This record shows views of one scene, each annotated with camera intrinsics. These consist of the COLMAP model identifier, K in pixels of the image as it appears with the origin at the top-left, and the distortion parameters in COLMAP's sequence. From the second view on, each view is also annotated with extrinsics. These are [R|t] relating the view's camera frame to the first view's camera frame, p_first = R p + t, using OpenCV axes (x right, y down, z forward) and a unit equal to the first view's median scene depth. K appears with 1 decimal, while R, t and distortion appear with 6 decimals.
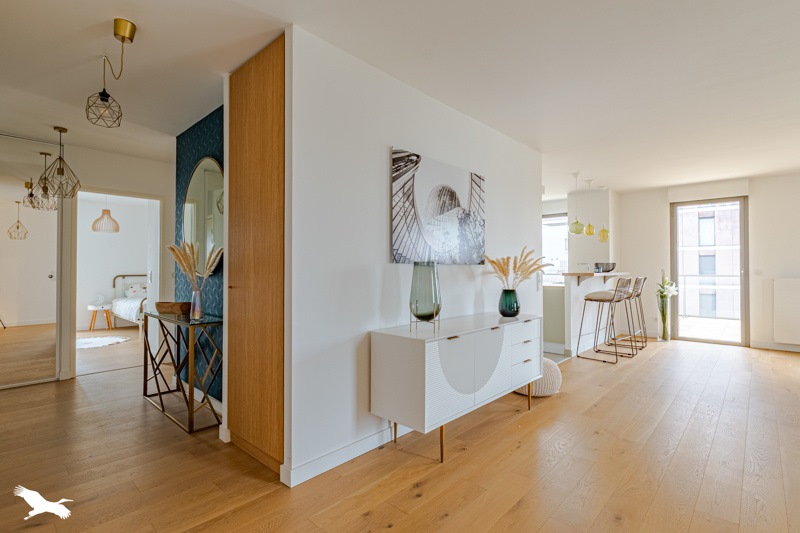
lens RADIAL K [[395.1, 0, 400.0], [0, 395.1, 266.5], [0, 0, 1]] dist [-0.001040, -0.000260]
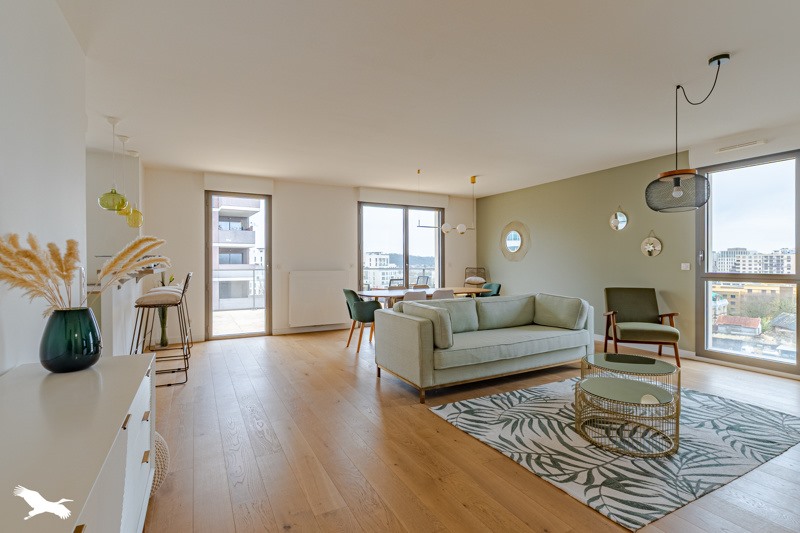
lens RADIAL K [[395.1, 0, 400.0], [0, 395.1, 266.5], [0, 0, 1]] dist [-0.001040, -0.000260]
pose [[0.344548, -0.007100, 0.938742, -0.010658], [-0.006041, 0.999934, 0.009781, 0.002320], [-0.938749, -0.009041, 0.344482, 0.298599]]
